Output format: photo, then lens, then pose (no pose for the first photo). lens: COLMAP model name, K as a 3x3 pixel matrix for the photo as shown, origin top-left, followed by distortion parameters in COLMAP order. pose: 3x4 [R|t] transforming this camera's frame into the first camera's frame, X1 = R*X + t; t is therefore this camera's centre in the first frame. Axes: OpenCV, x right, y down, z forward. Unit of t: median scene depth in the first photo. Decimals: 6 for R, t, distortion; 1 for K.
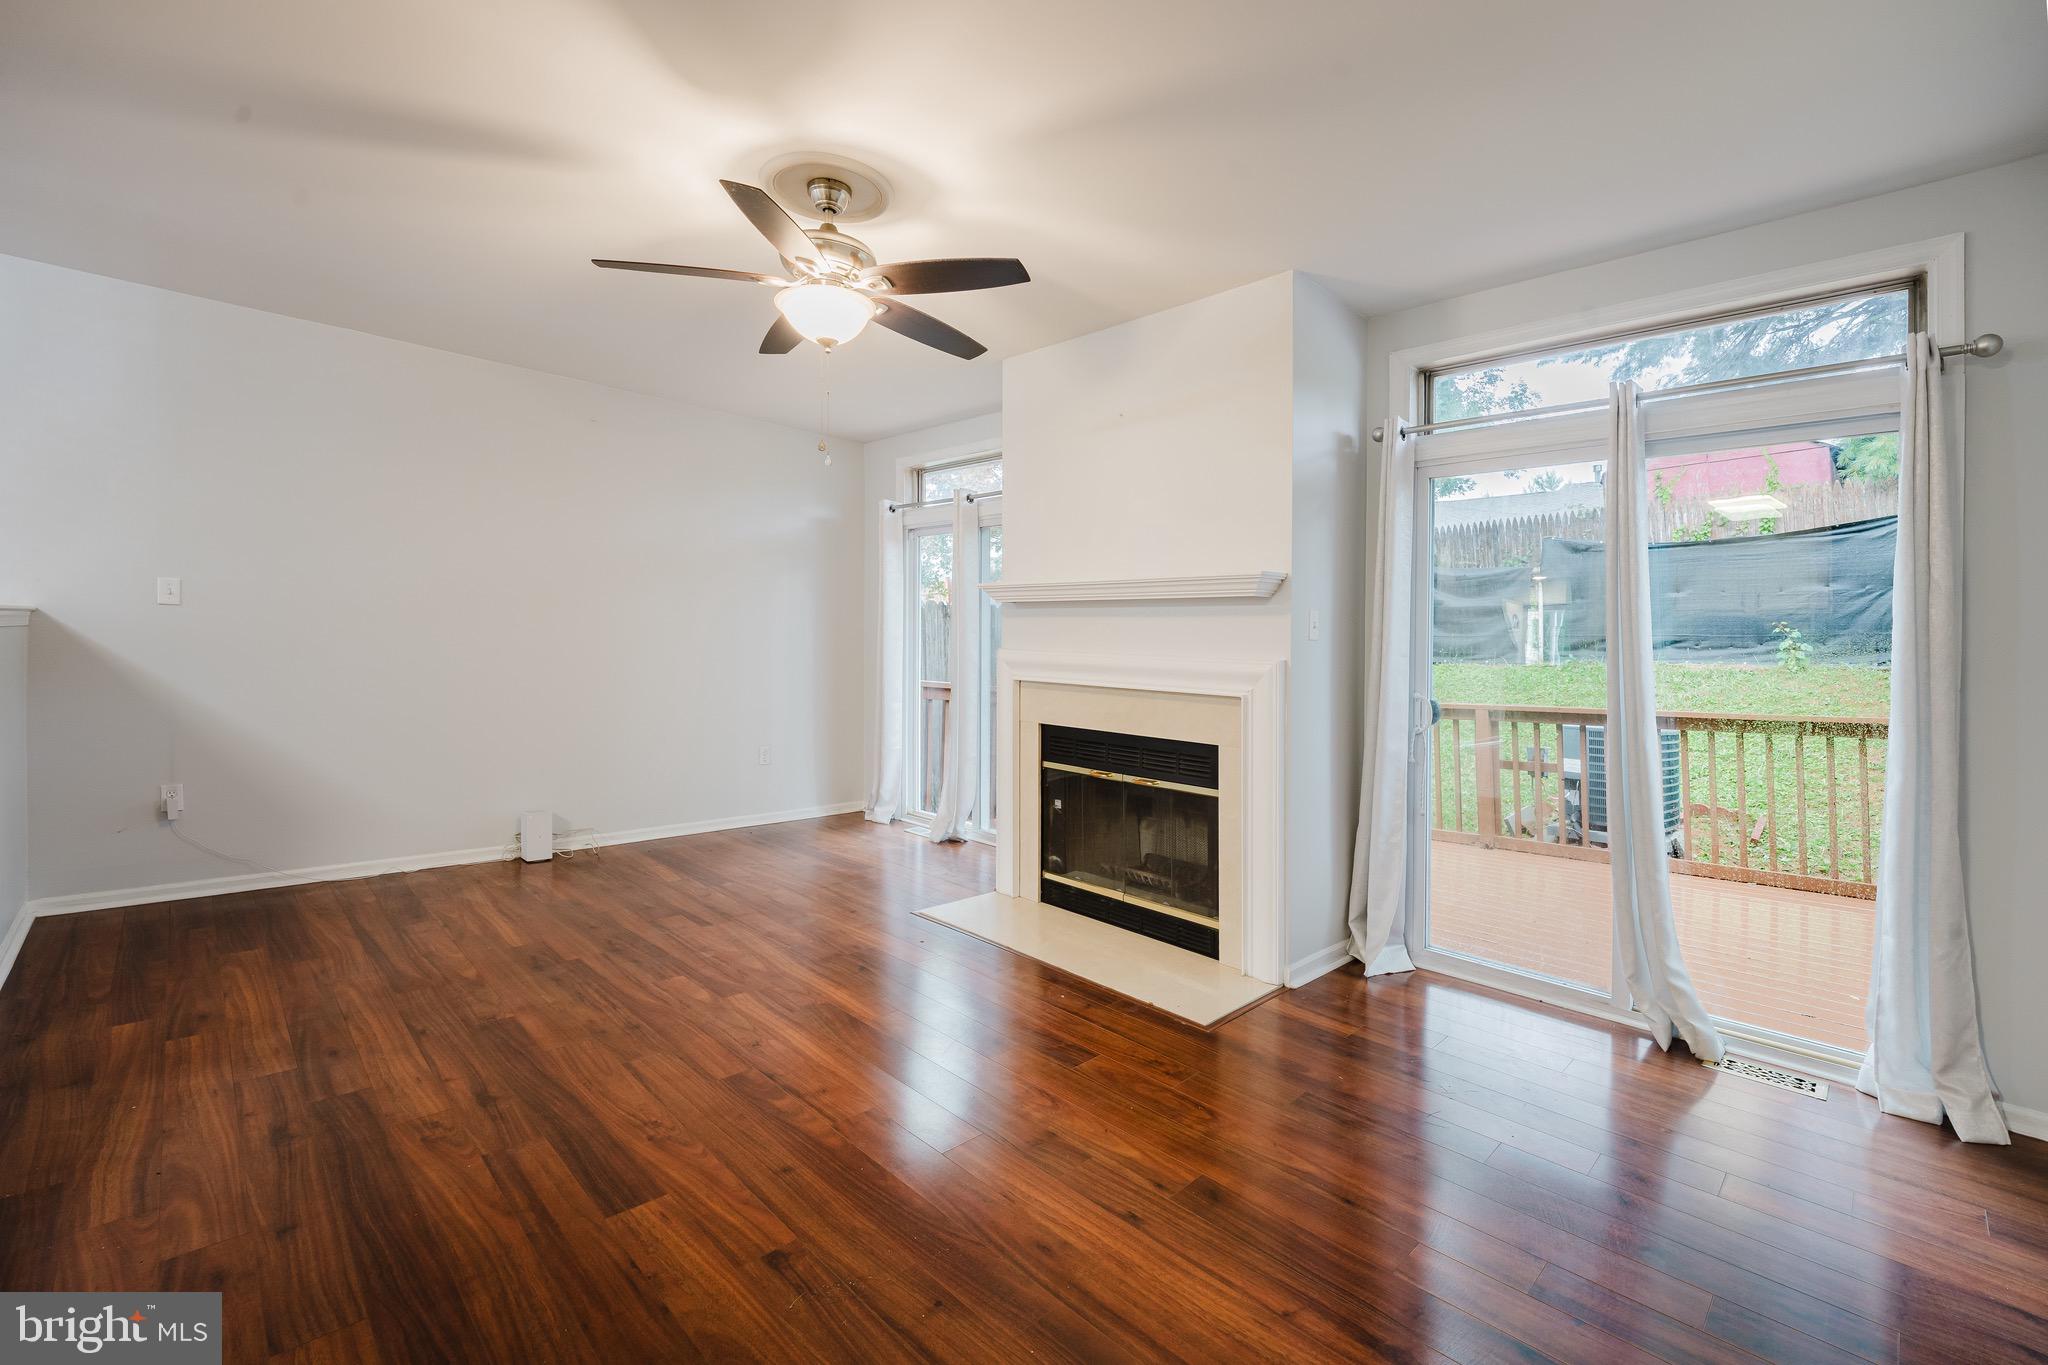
lens RADIAL K [[876.6, 0, 1030.0], [0, 876.6, 680.7], [0, 0, 1]] dist [-0.015674, 0.000698]
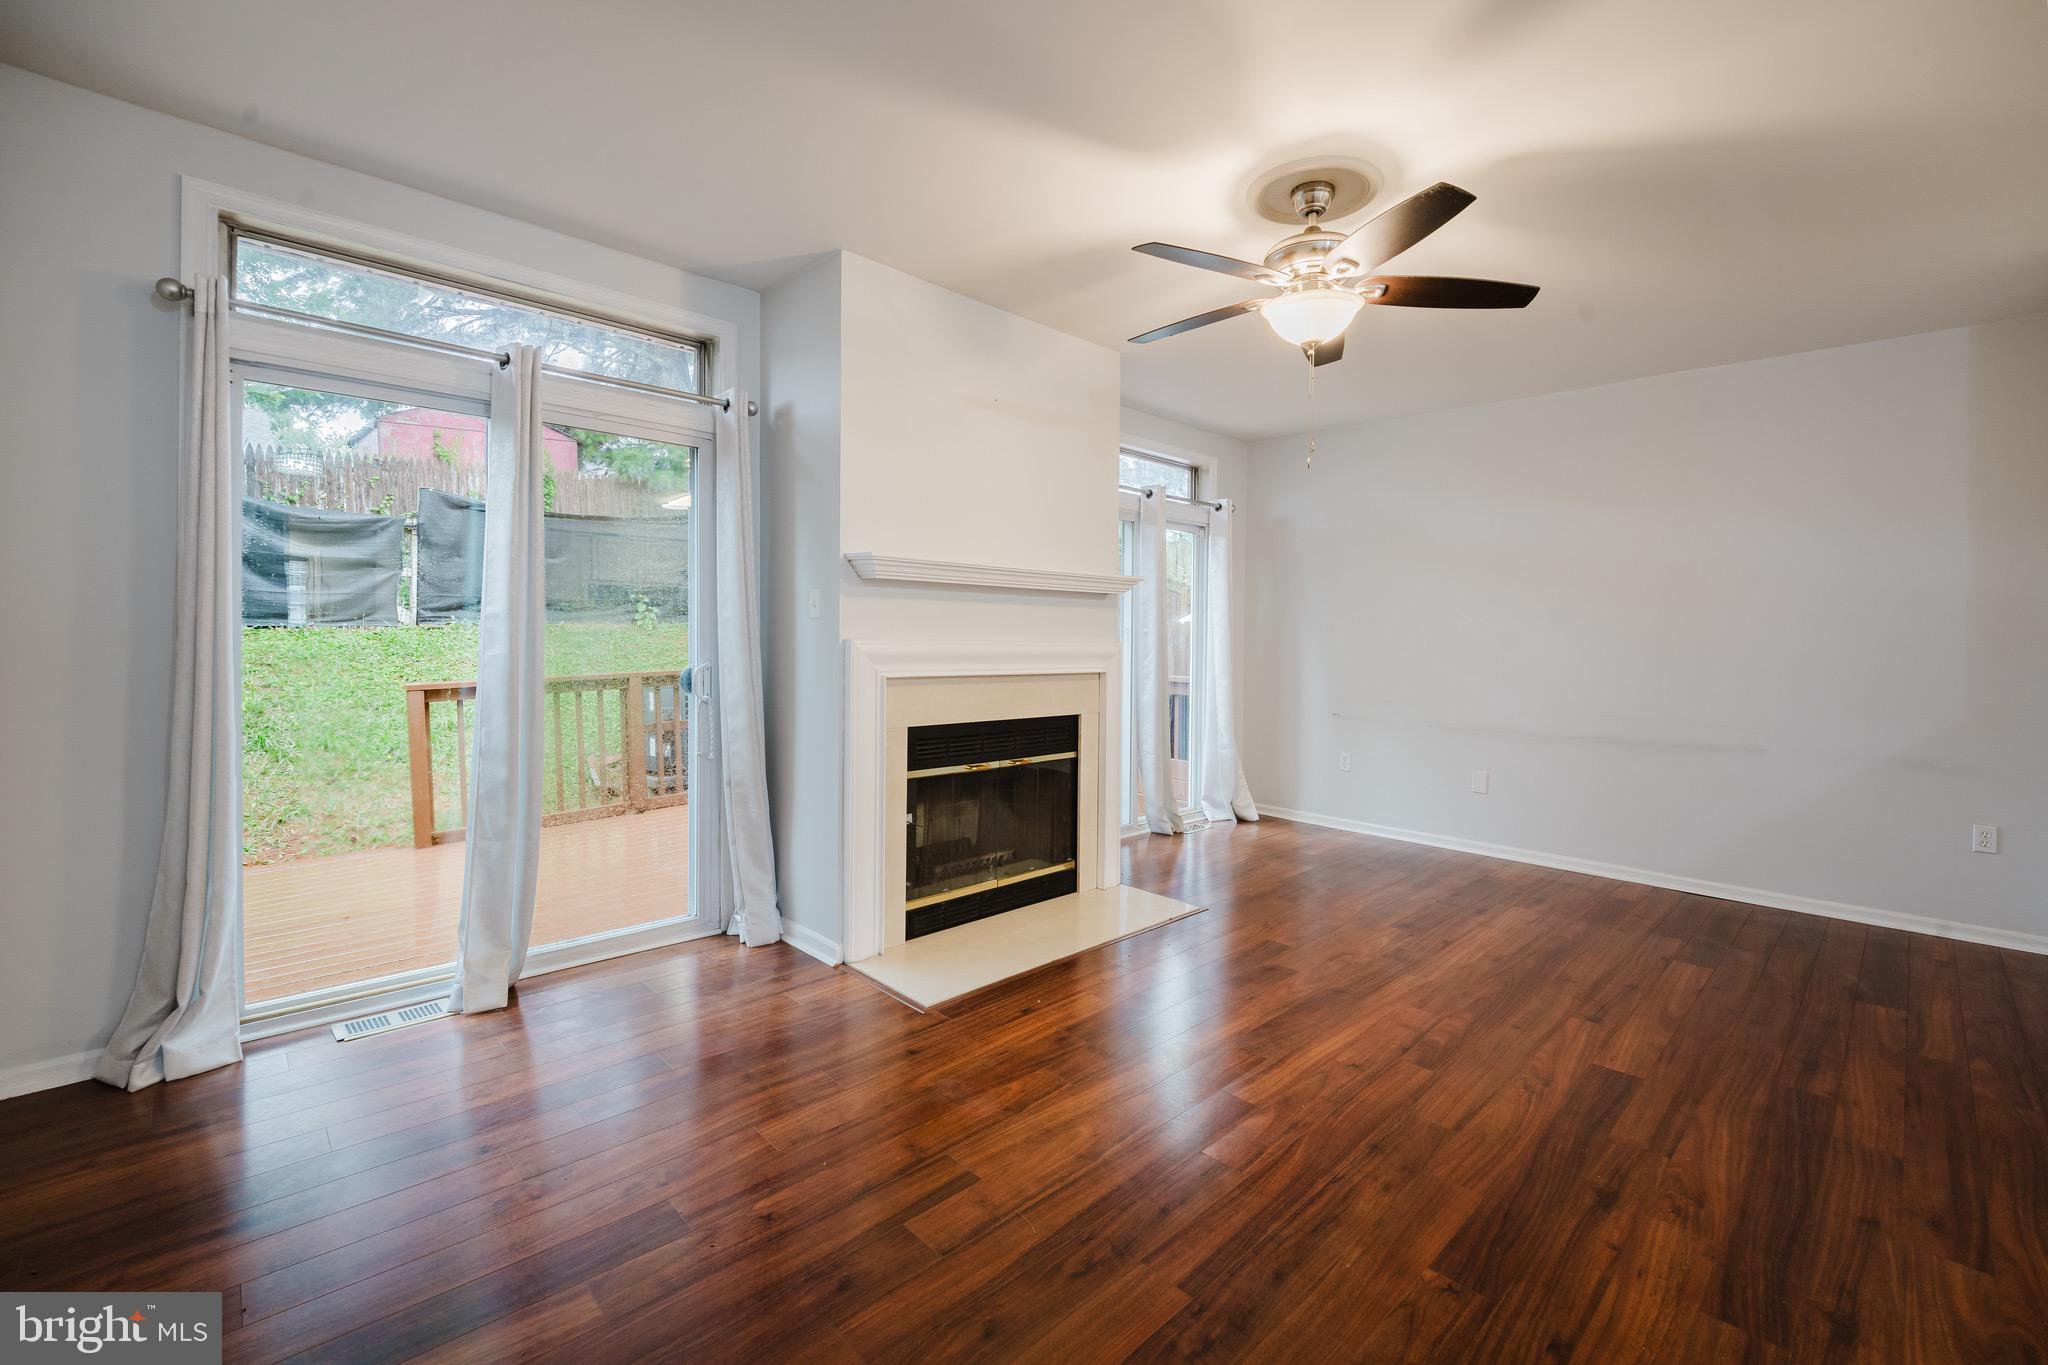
lens RADIAL K [[876.6, 0, 1060.6], [0, 876.6, 636.5], [0, 0, 1]] dist [-0.015674, 0.000698]
pose [[-0.009141, -0.035826, 0.999316, -1.210356], [0.024892, 0.999040, 0.036044, -0.094105], [-0.999648, 0.025204, -0.008240, 1.274707]]
